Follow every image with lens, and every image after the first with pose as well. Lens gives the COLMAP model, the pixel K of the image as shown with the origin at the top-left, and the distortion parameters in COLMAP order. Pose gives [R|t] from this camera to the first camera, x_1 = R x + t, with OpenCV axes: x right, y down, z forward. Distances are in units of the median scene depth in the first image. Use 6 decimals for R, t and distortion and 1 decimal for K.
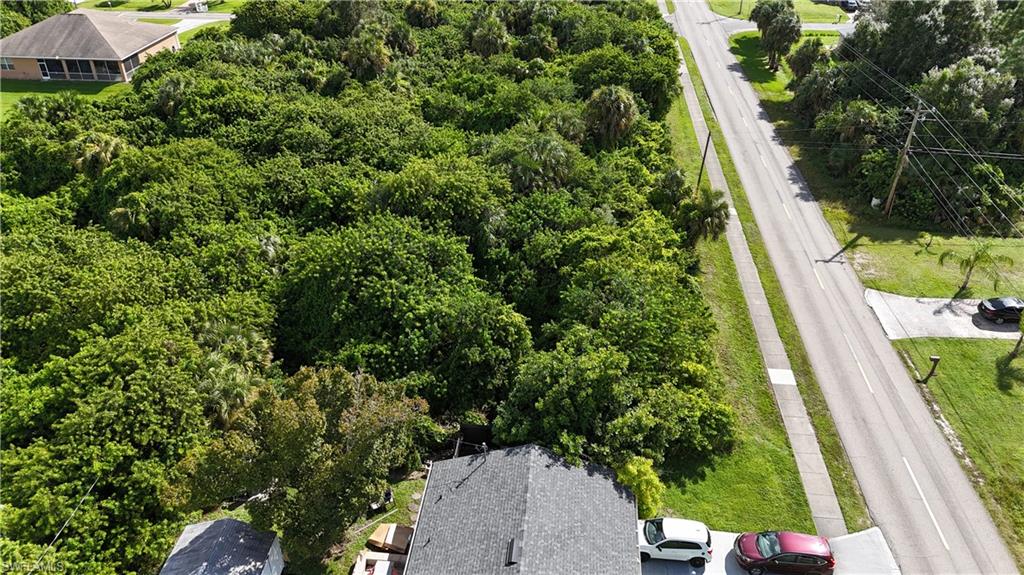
lens RADIAL K [[744.3, 0, 515.3], [0, 744.3, 289.0], [0, 0, 1]] dist [0.062228, -0.056639]
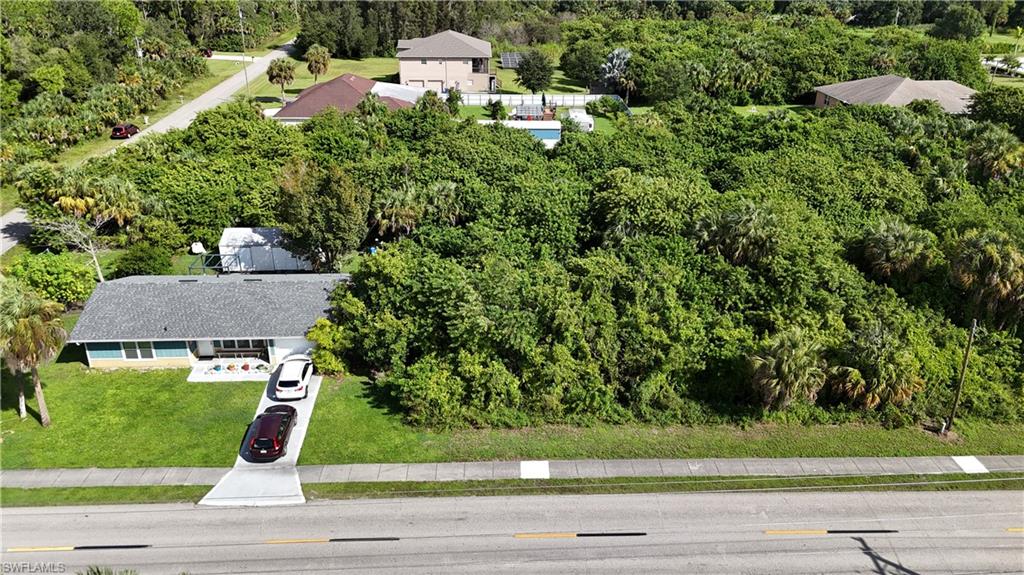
lens RADIAL K [[744.3, 0, 515.3], [0, 744.3, 289.0], [0, 0, 1]] dist [0.062228, -0.056639]
pose [[0.132019, 0.425684, -0.895190, 0.956718], [-0.535937, 0.790368, 0.296800, -0.264202], [0.833872, 0.440582, 0.332483, 0.569356]]
